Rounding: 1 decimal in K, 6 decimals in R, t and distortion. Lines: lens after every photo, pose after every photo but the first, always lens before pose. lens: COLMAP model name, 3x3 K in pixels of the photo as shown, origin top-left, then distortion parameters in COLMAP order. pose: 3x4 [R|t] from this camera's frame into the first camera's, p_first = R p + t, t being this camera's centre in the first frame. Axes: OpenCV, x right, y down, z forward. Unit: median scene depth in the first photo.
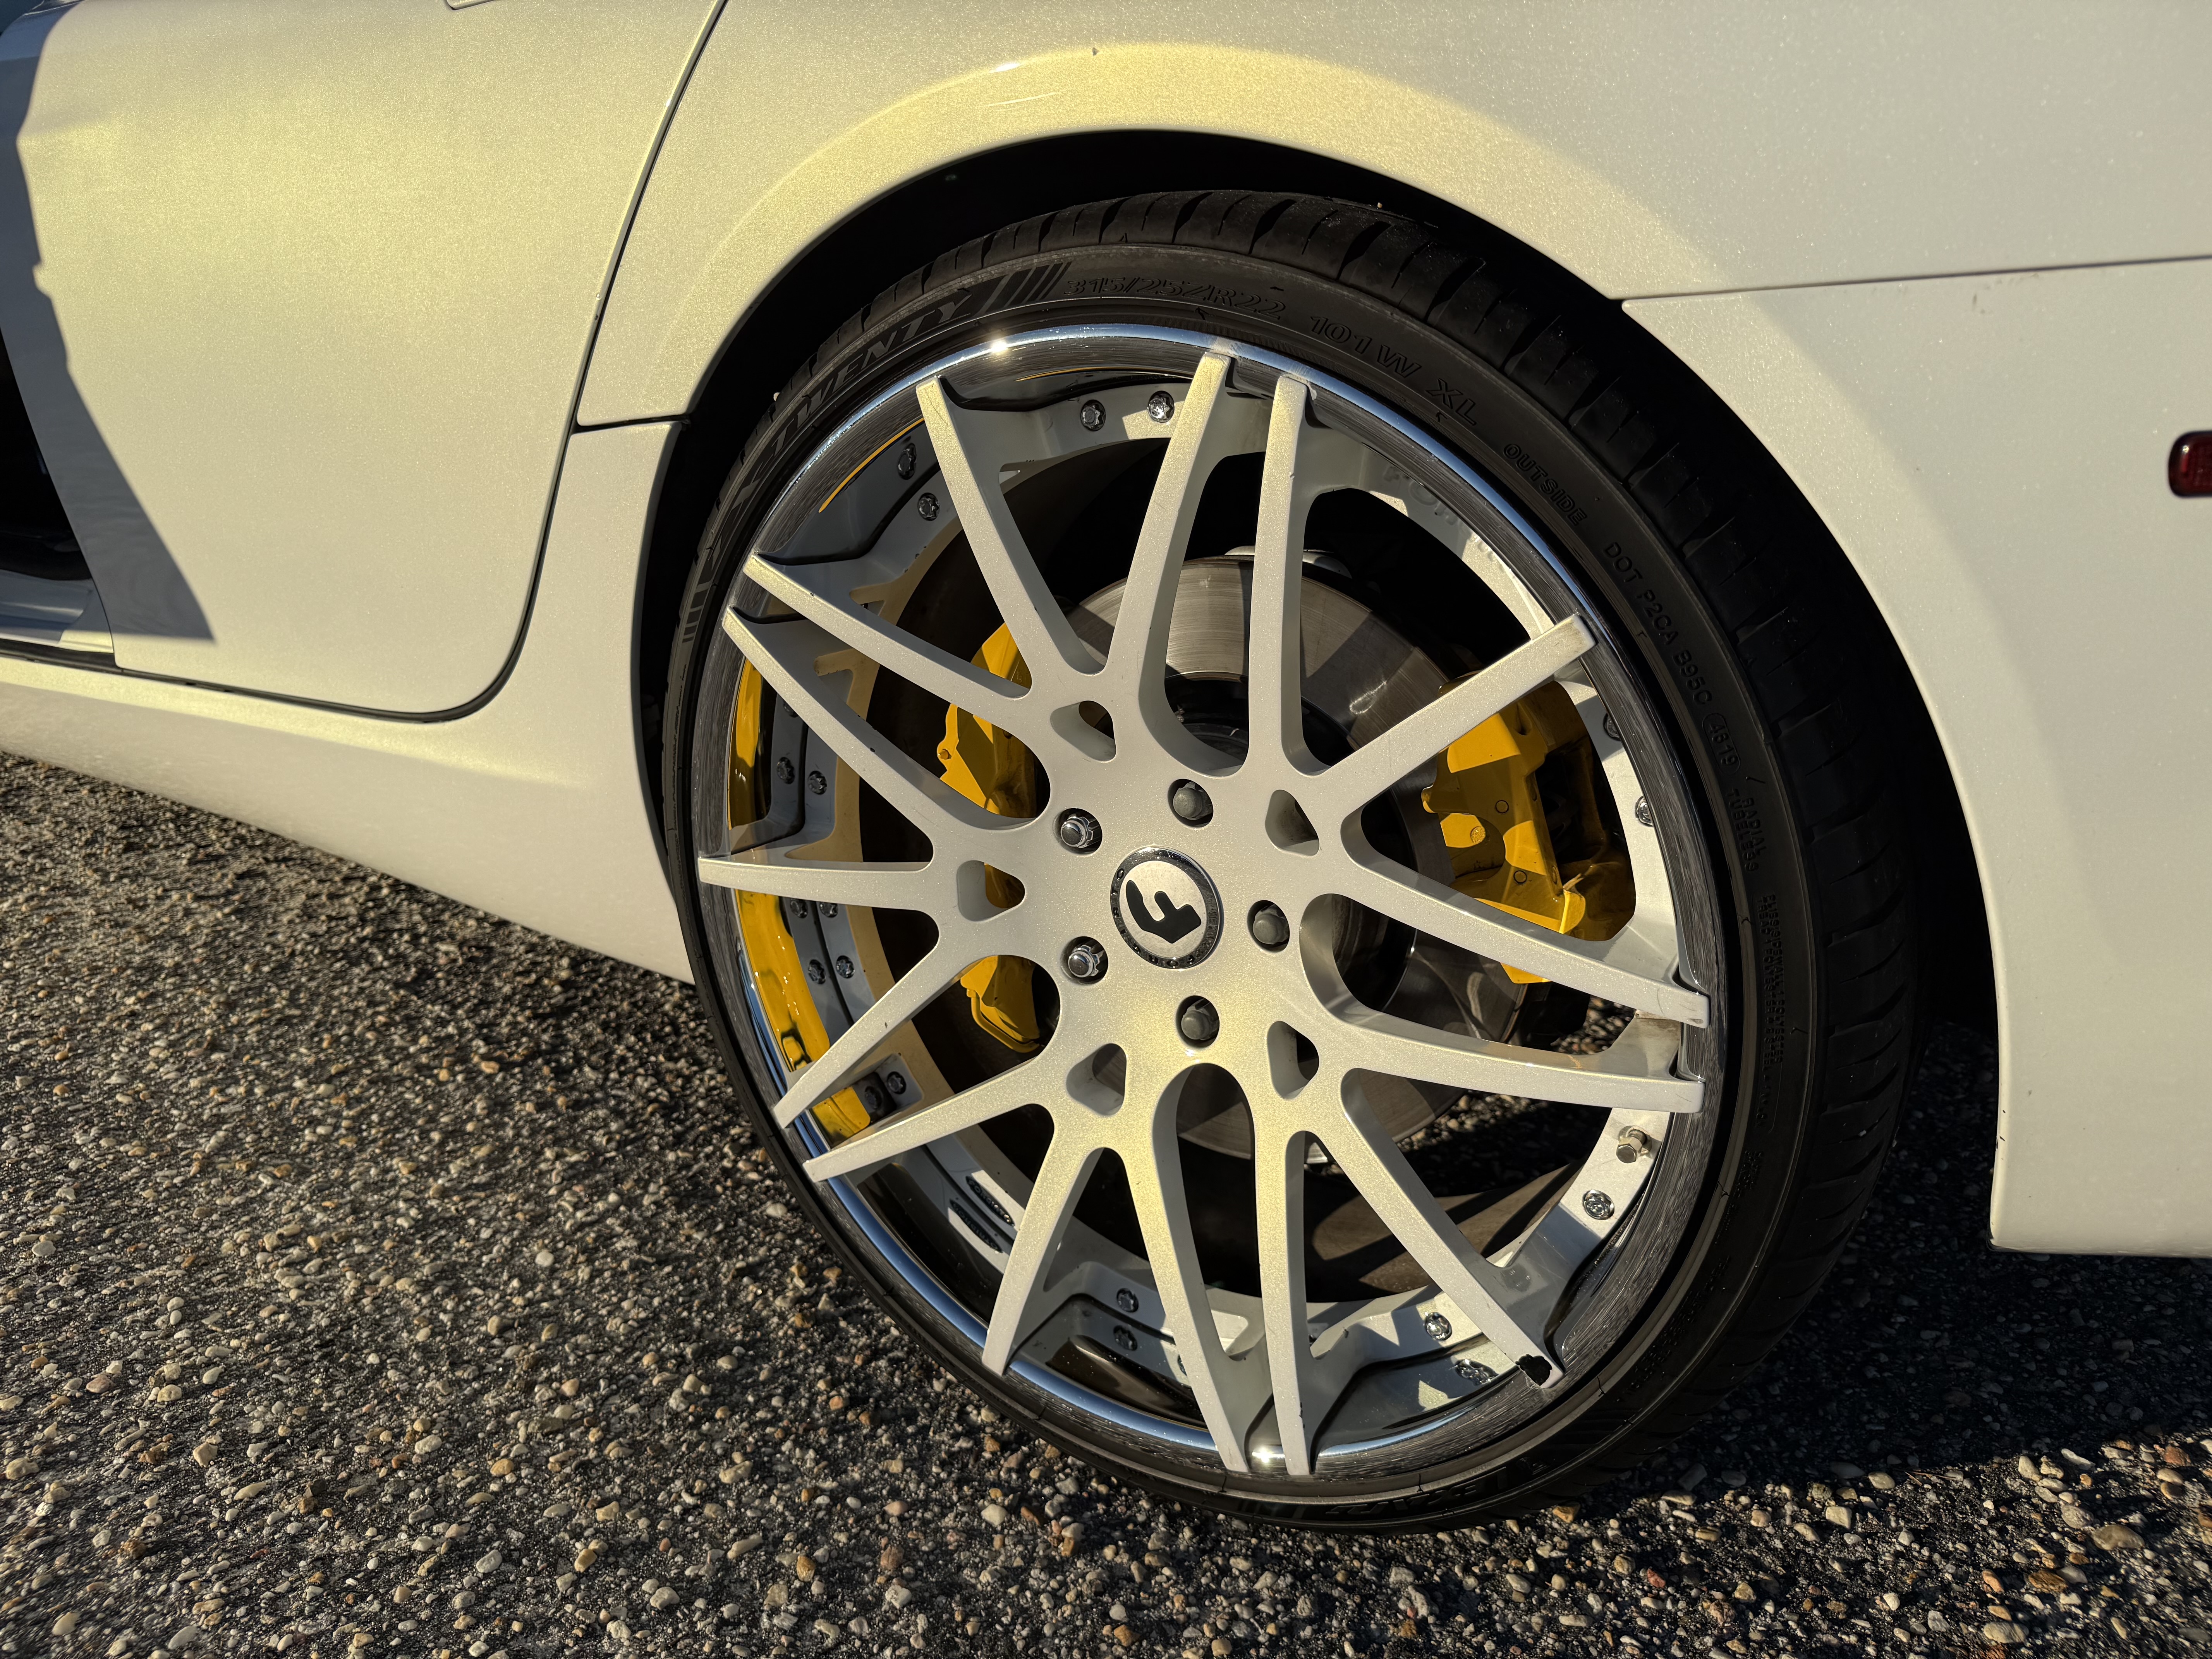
lens RADIAL K [[1537.9, 0, 1120.0], [0, 1537.9, 835.0], [0, 0, 1]] dist [-0.041860, -0.014315]
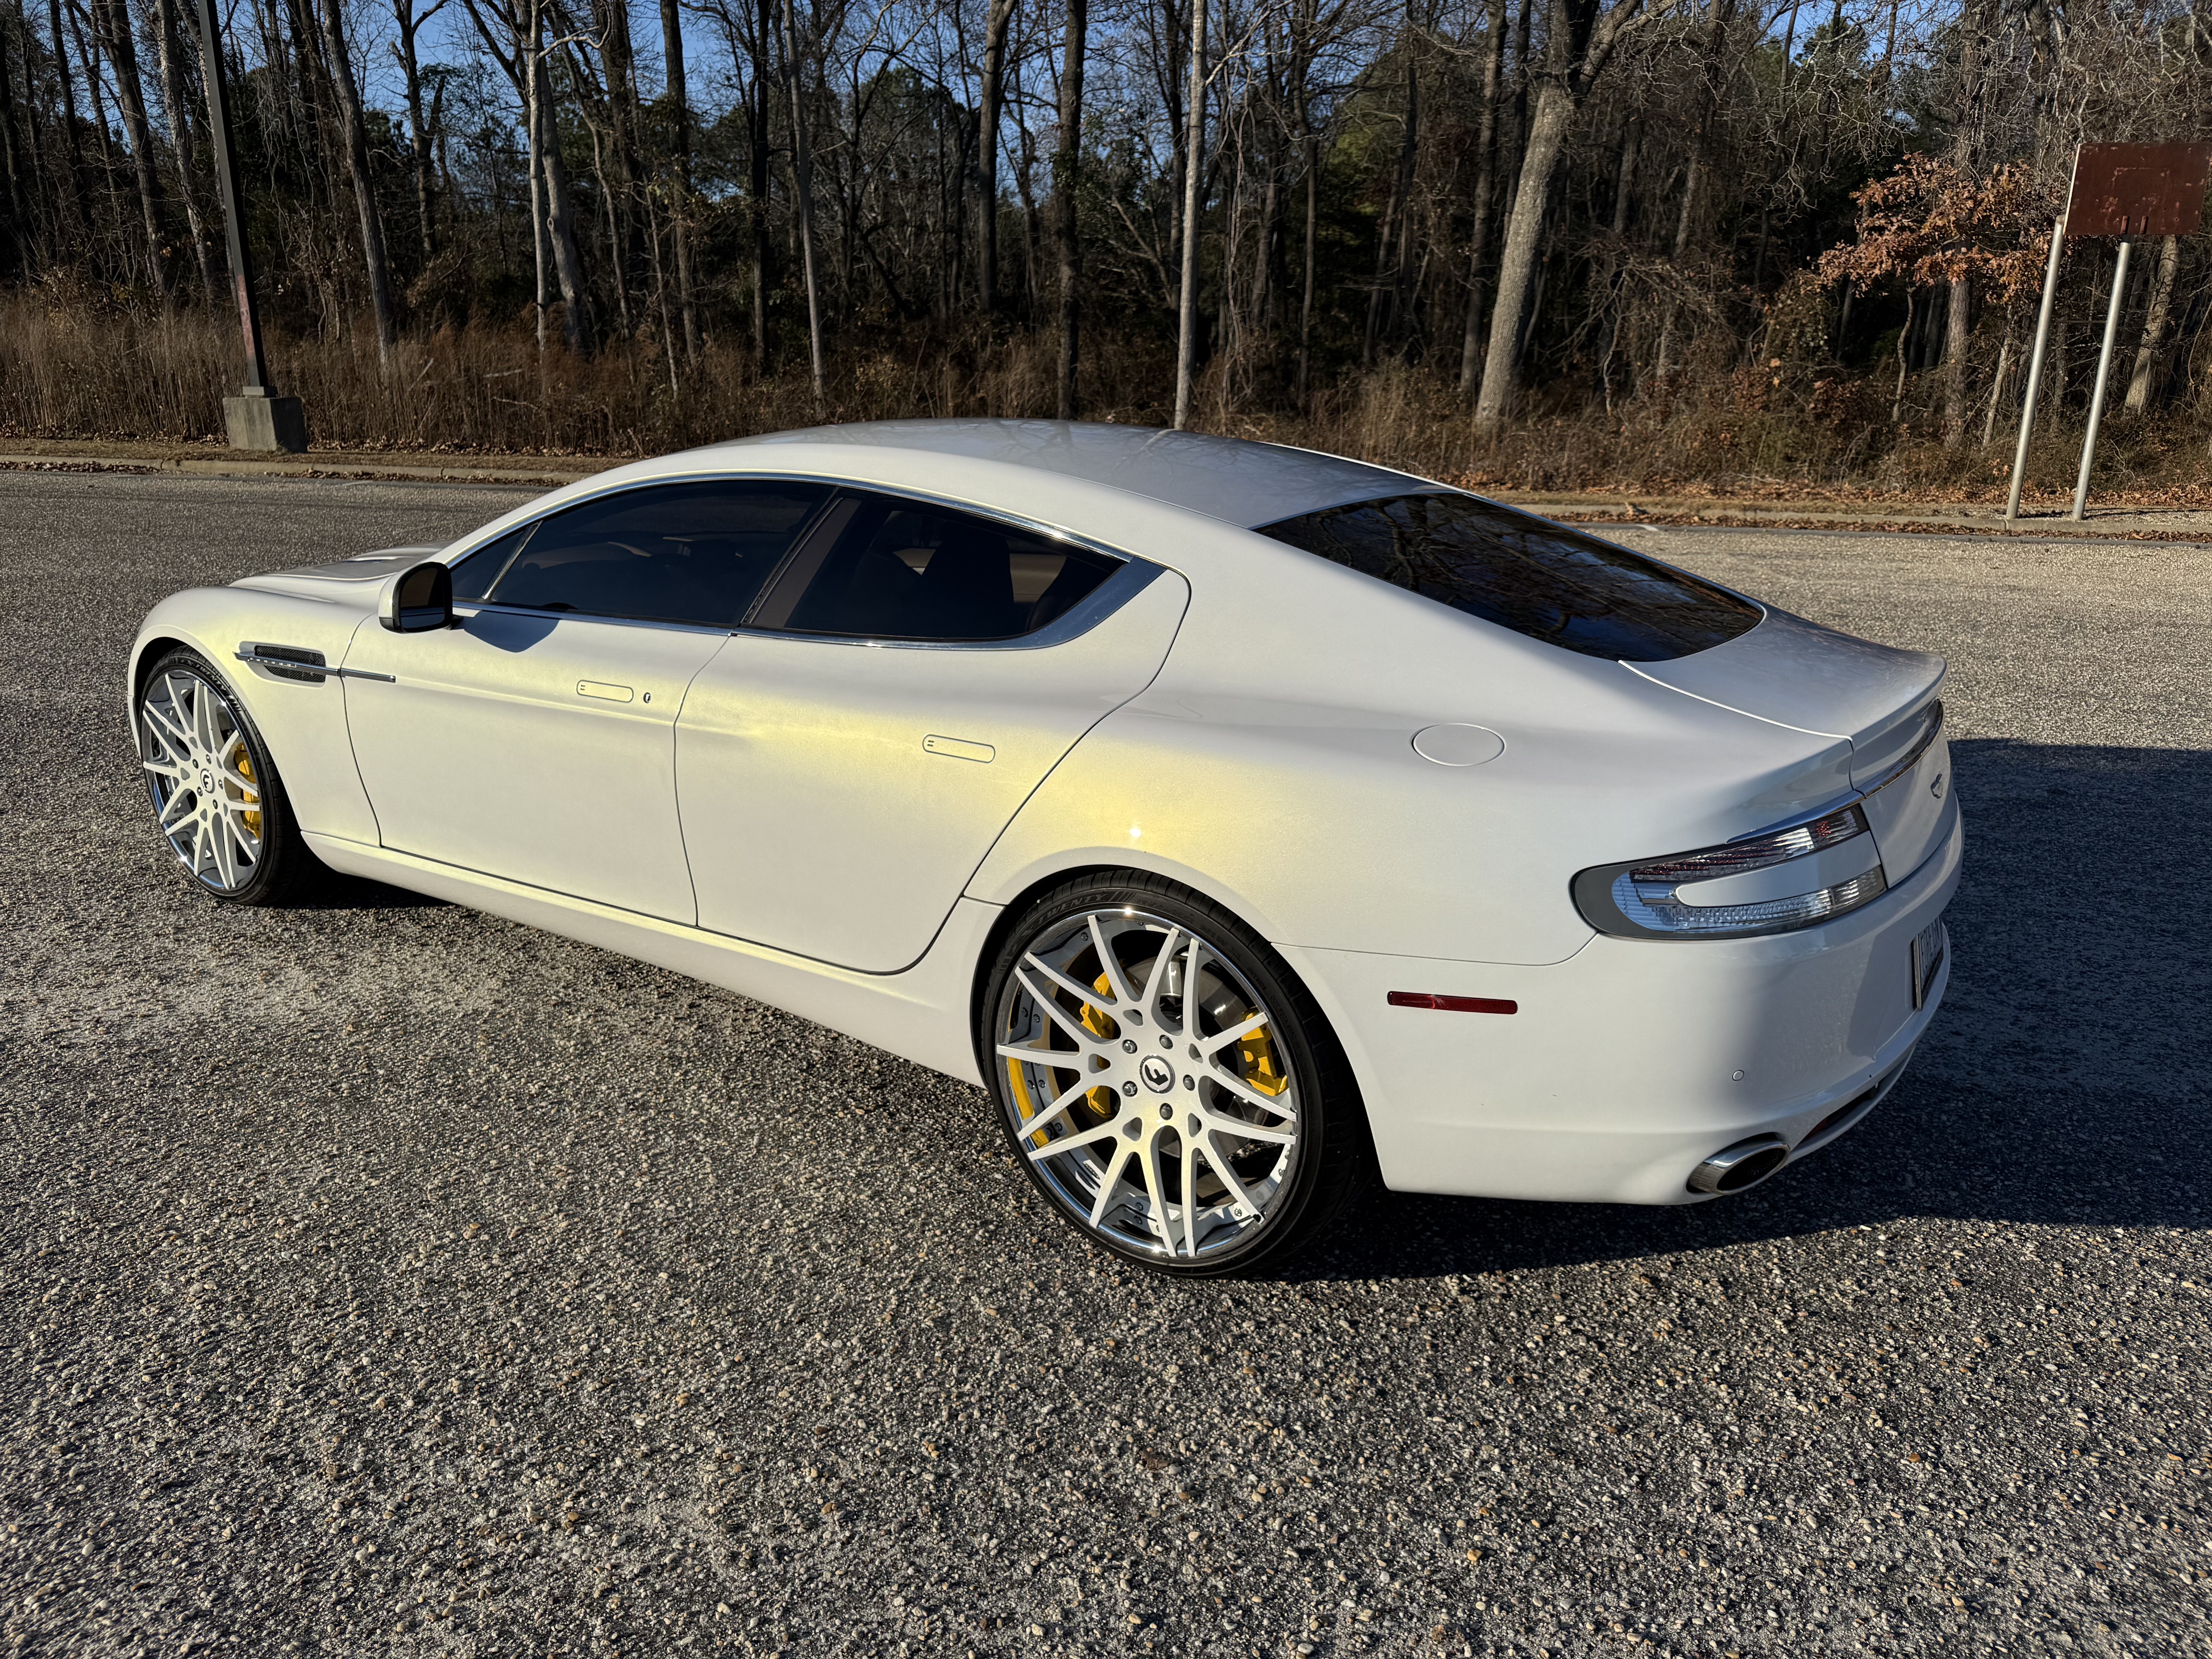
lens RADIAL K [[1537.9, 0, 1099.5], [0, 1537.9, 825.7], [0, 0, 1]] dist [-0.041860, -0.014315]
pose [[0.999013, 0.039048, -0.021155, -0.037916], [-0.039727, 0.998676, -0.032681, -0.328986], [0.019851, 0.033489, 0.999242, -1.992724]]
